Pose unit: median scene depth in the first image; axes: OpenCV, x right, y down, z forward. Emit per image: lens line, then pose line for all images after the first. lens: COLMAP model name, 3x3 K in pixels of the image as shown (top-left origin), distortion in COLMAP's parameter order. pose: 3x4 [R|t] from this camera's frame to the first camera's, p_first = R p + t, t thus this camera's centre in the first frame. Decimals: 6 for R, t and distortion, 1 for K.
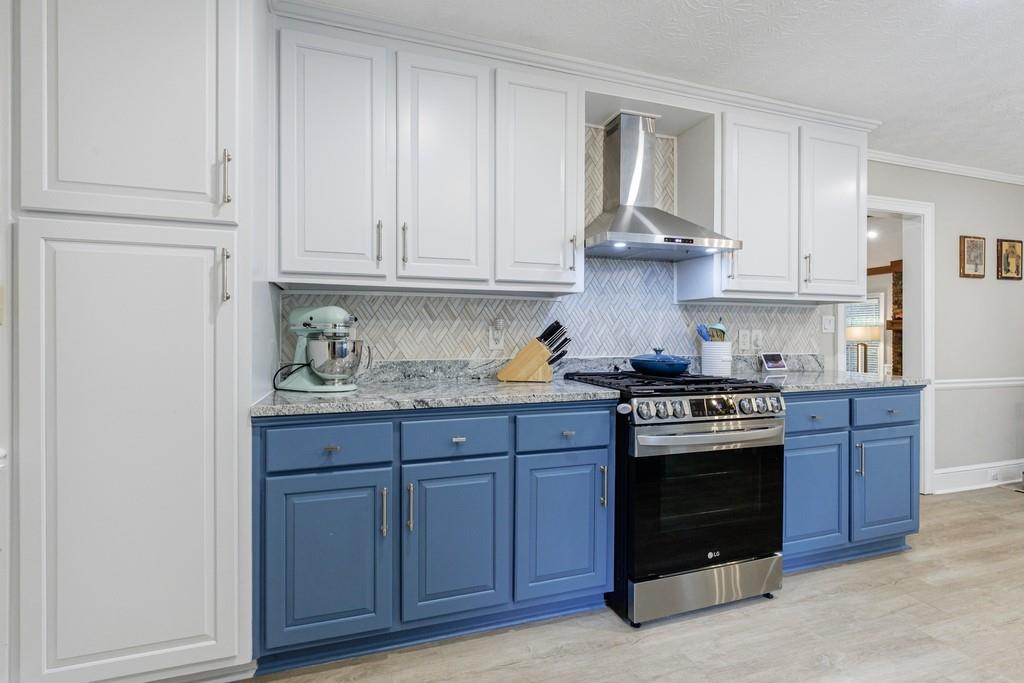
lens RADIAL K [[476.7, 0, 508.6], [0, 476.7, 336.2], [0, 0, 1]] dist [0.000182, -0.002848]
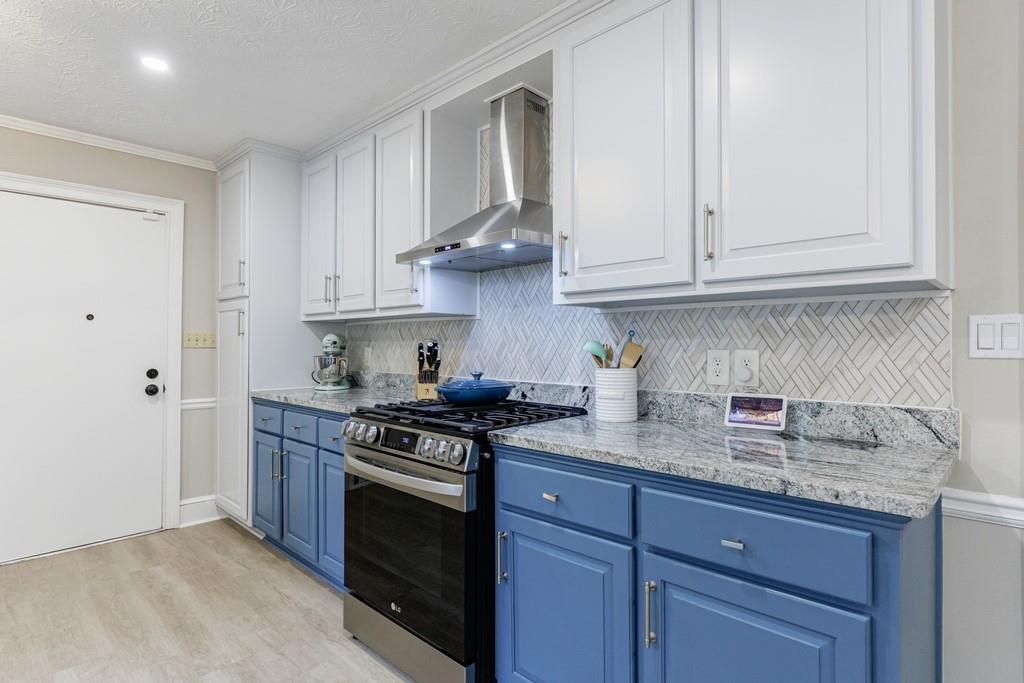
lens RADIAL K [[529.1, 0, 506.0], [0, 529.1, 342.0], [0, 0, 1]] dist [-0.007298, -0.000103]
pose [[0.457104, -0.008166, -0.889376, 1.144179], [-0.008232, 0.999876, -0.013412, -0.015401], [0.889375, 0.013452, 0.456980, 0.601913]]
